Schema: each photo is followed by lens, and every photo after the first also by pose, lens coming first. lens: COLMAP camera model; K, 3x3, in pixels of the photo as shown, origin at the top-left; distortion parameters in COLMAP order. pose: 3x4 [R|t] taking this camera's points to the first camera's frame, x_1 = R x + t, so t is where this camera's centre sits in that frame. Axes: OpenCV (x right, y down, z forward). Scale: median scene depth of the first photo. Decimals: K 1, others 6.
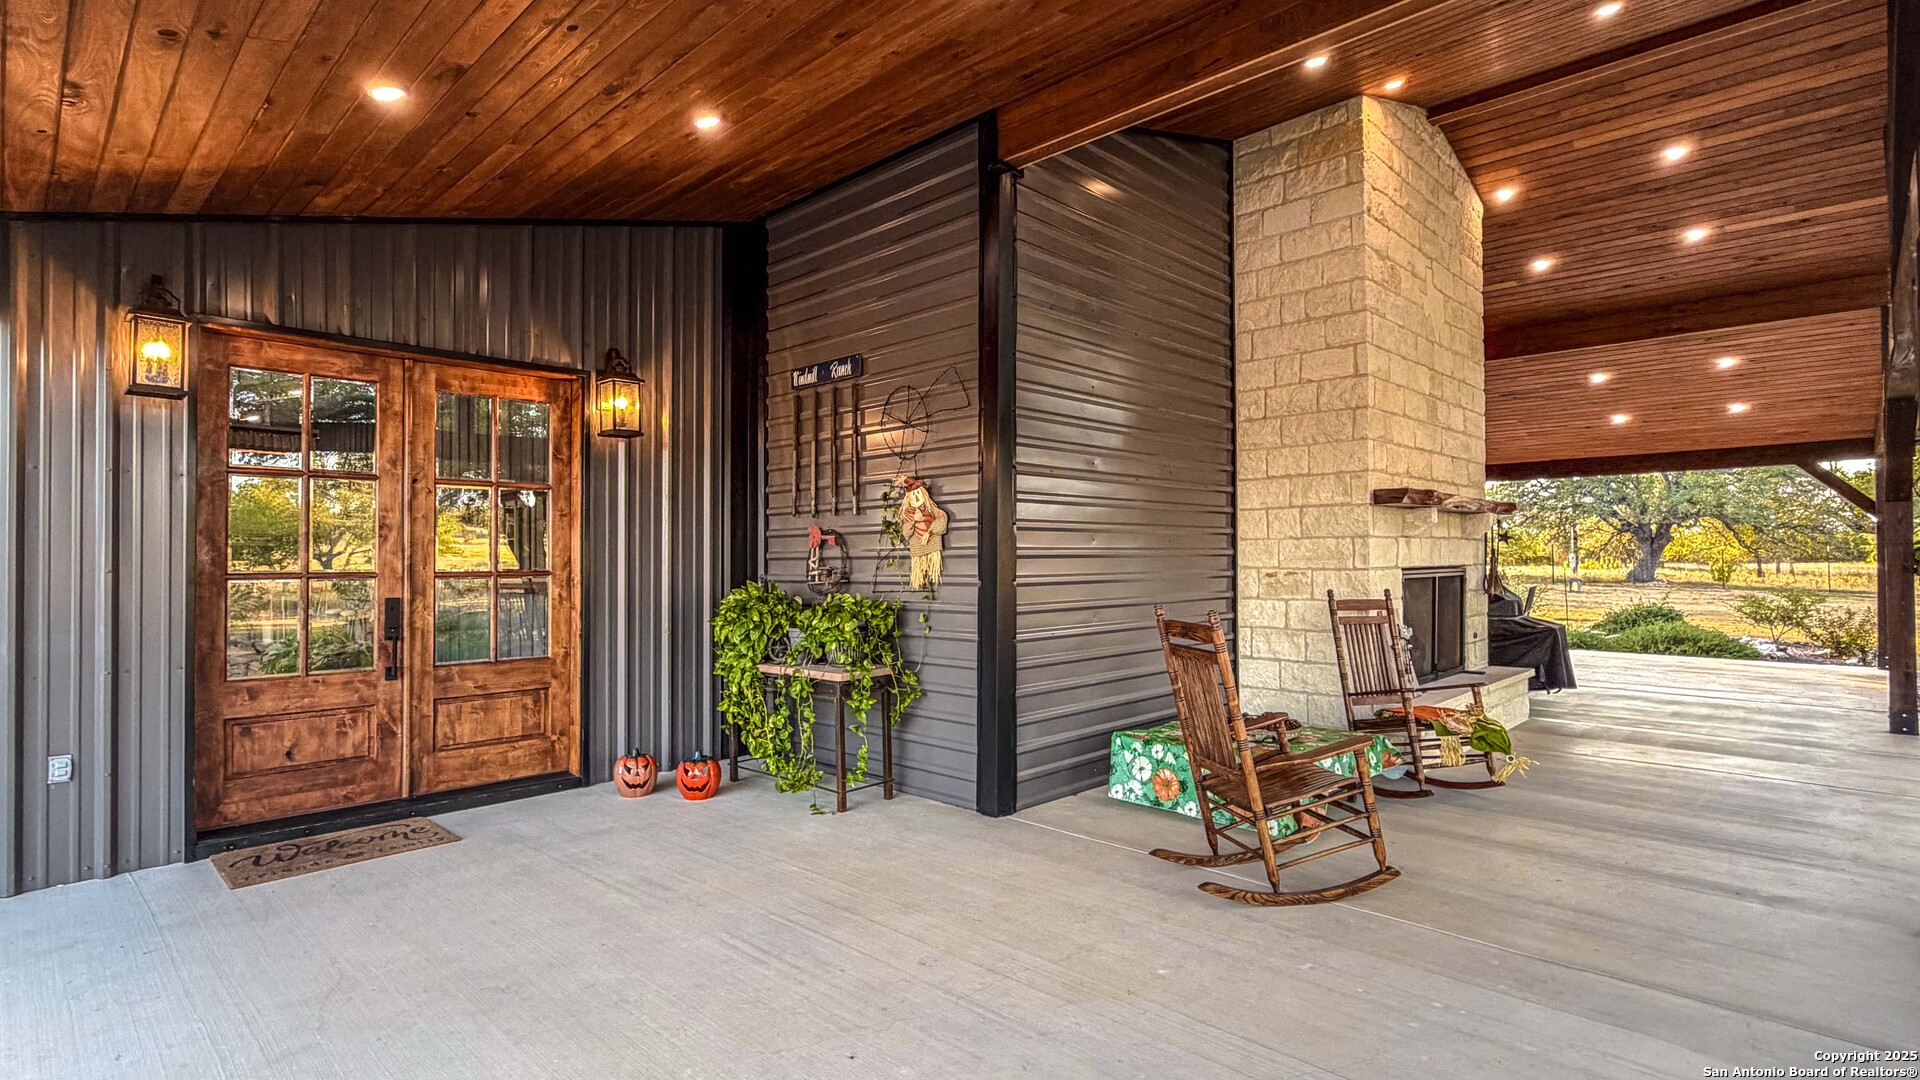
lens RADIAL K [[921.0, 0, 958.2], [0, 921.0, 550.6], [0, 0, 1]] dist [0.000189, -0.000468]
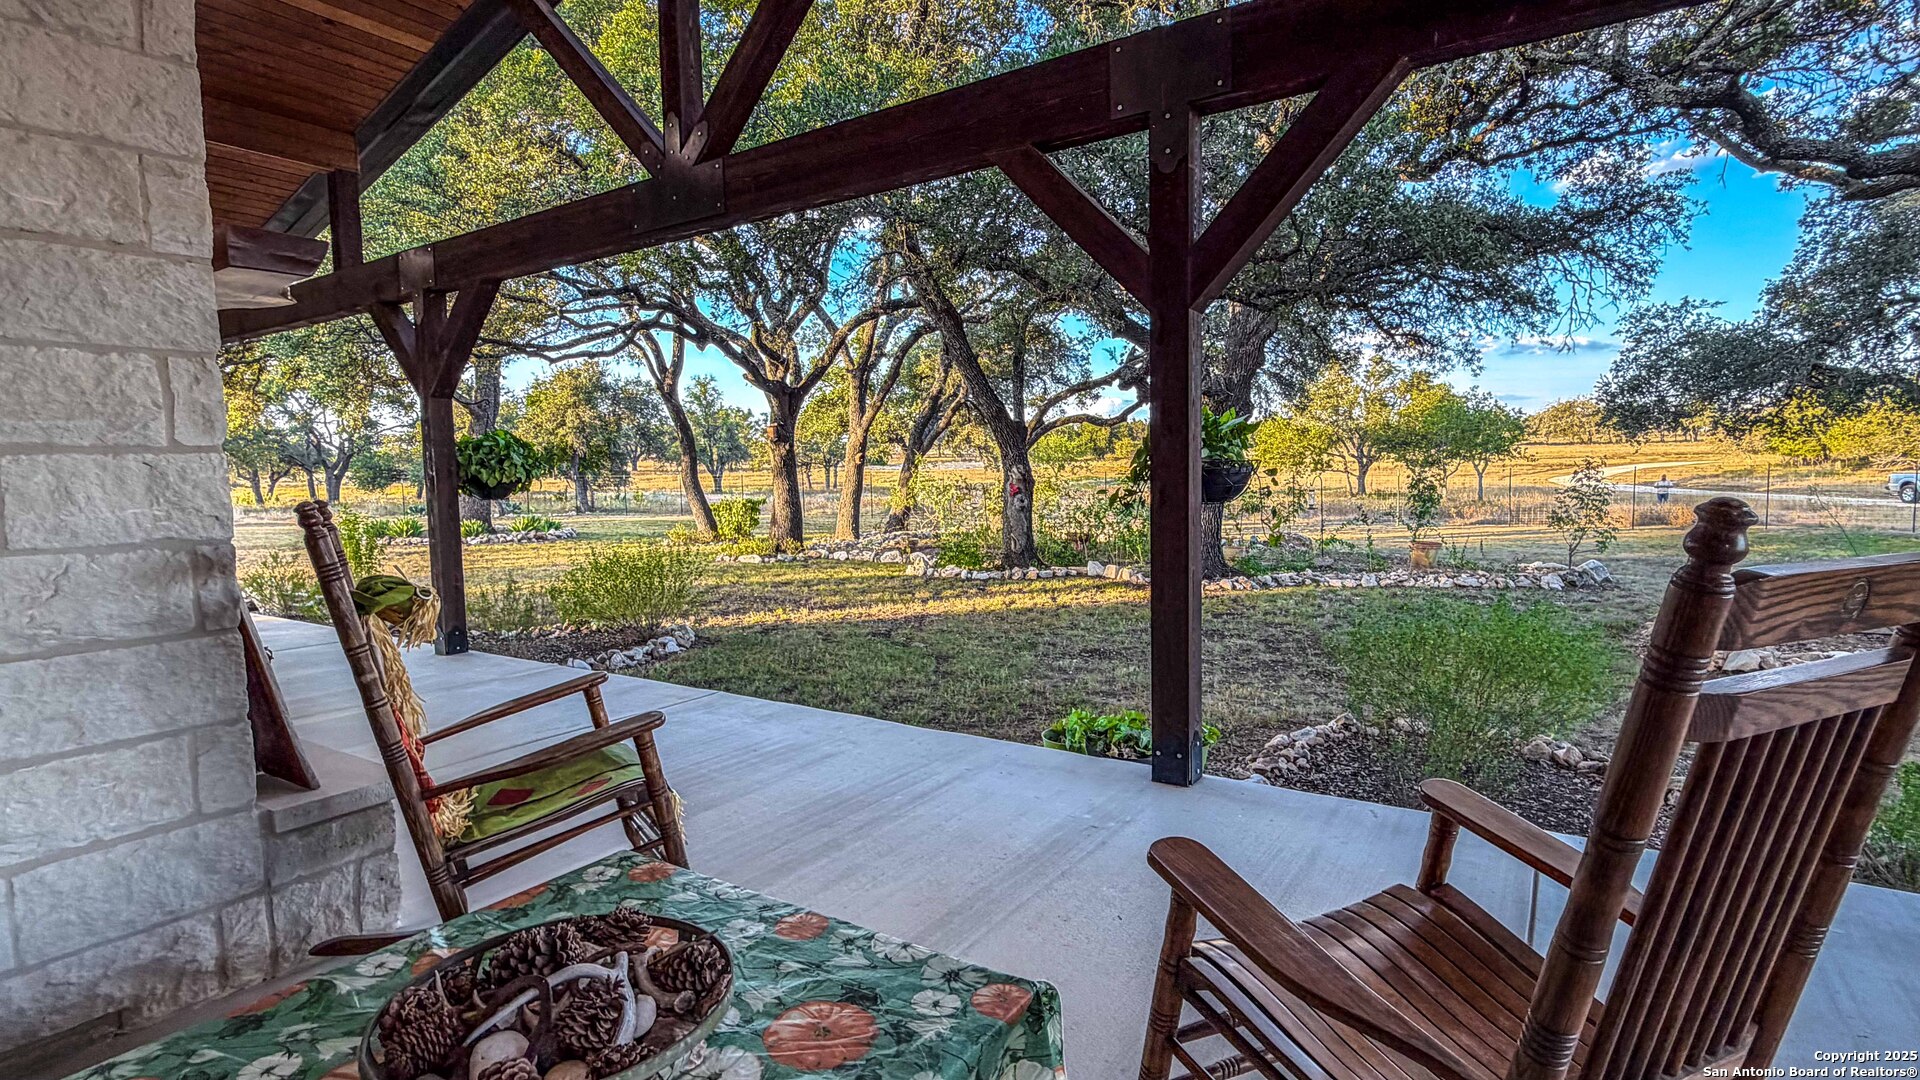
lens RADIAL K [[921.0, 0, 959.5], [0, 921.0, 539.0], [0, 0, 1]] dist [0.000189, -0.000468]
pose [[-0.181147, -0.069760, 0.980979, 0.044129], [0.009585, 0.997308, 0.072691, 0.031123], [-0.983409, 0.022570, -0.179991, 0.772942]]
